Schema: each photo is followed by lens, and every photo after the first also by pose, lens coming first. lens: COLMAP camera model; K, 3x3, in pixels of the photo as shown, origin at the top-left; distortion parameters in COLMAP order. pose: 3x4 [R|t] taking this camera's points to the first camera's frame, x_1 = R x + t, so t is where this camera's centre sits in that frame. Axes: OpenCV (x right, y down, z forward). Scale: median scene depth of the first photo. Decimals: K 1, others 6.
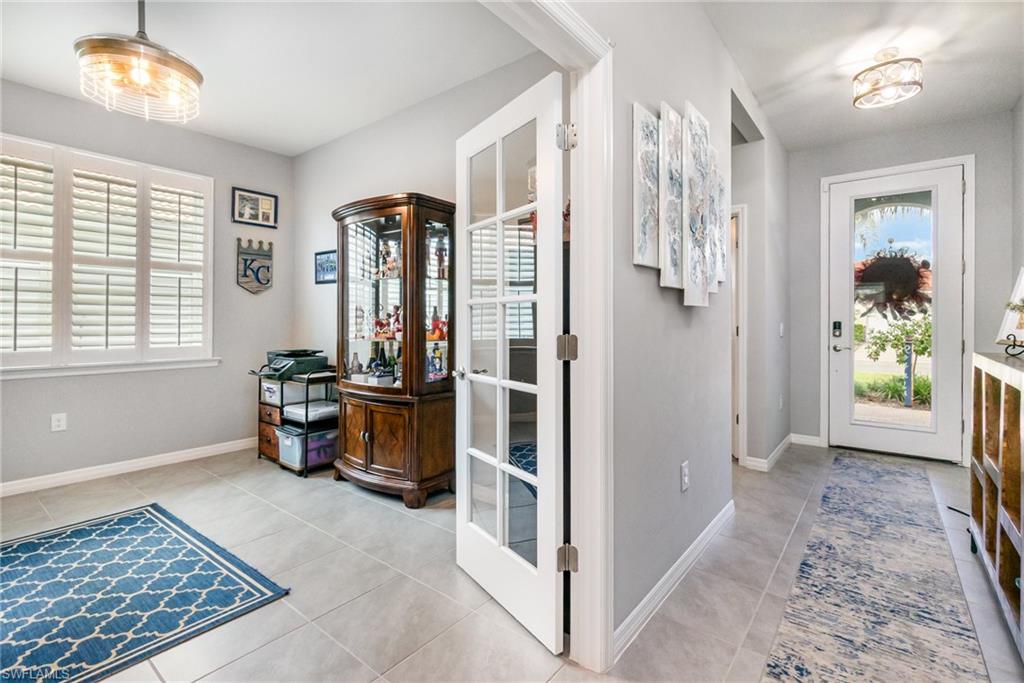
lens RADIAL K [[482.1, 0, 524.1], [0, 482.1, 322.4], [0, 0, 1]] dist [0.000825, 0.000204]
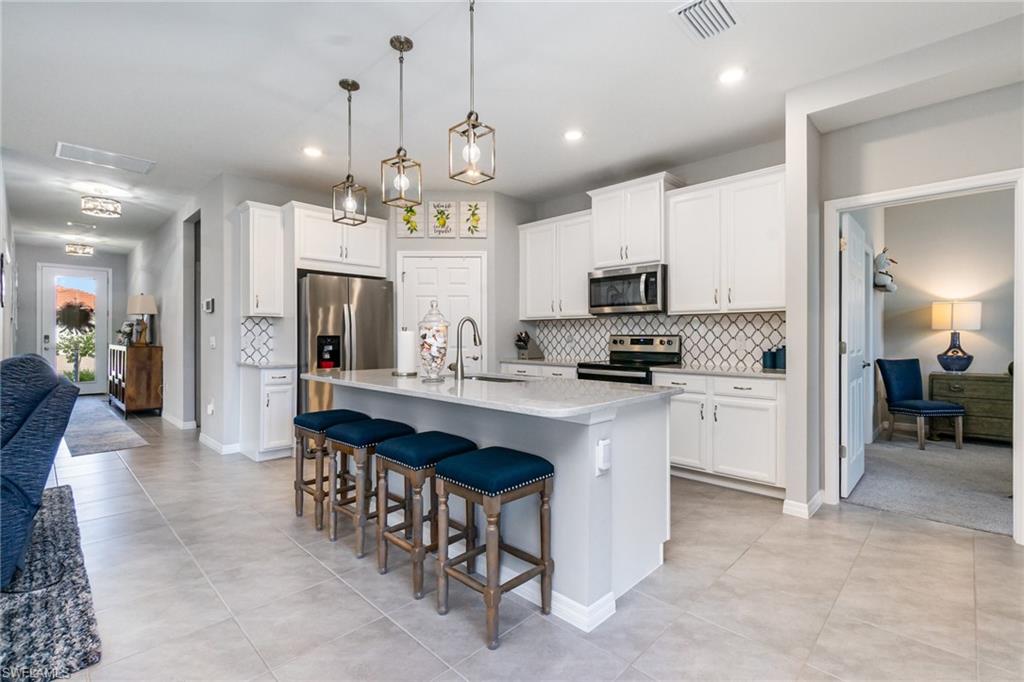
lens RADIAL K [[463.6, 0, 513.0], [0, 463.6, 336.8], [0, 0, 1]] dist [0.000065, 0.000185]
pose [[0.119636, -0.000710, 0.992818, -0.101951], [0.000636, 1.000000, 0.000638, 0.000397], [-0.992818, 0.000555, 0.119637, -0.114176]]
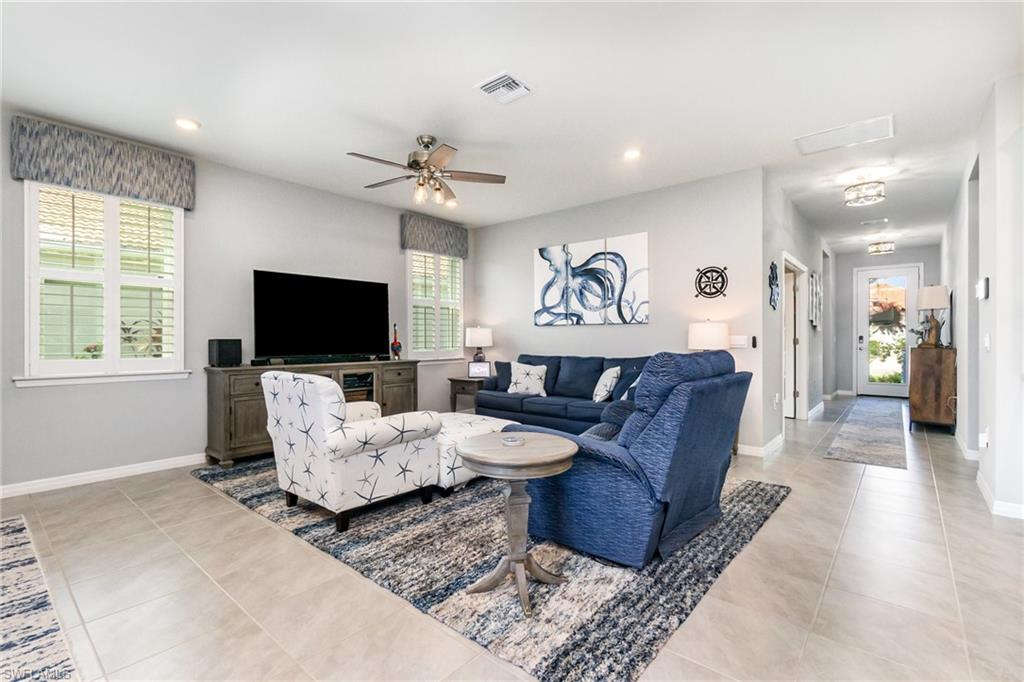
lens RADIAL K [[462.2, 0, 517.8], [0, 462.2, 338.9], [0, 0, 1]] dist [0.000556, 0.000217]
pose [[0.998782, -0.000581, -0.049339, -0.074162], [0.000521, 0.999999, -0.001238, 0.001195], [0.049340, 0.001211, 0.998781, -0.108156]]
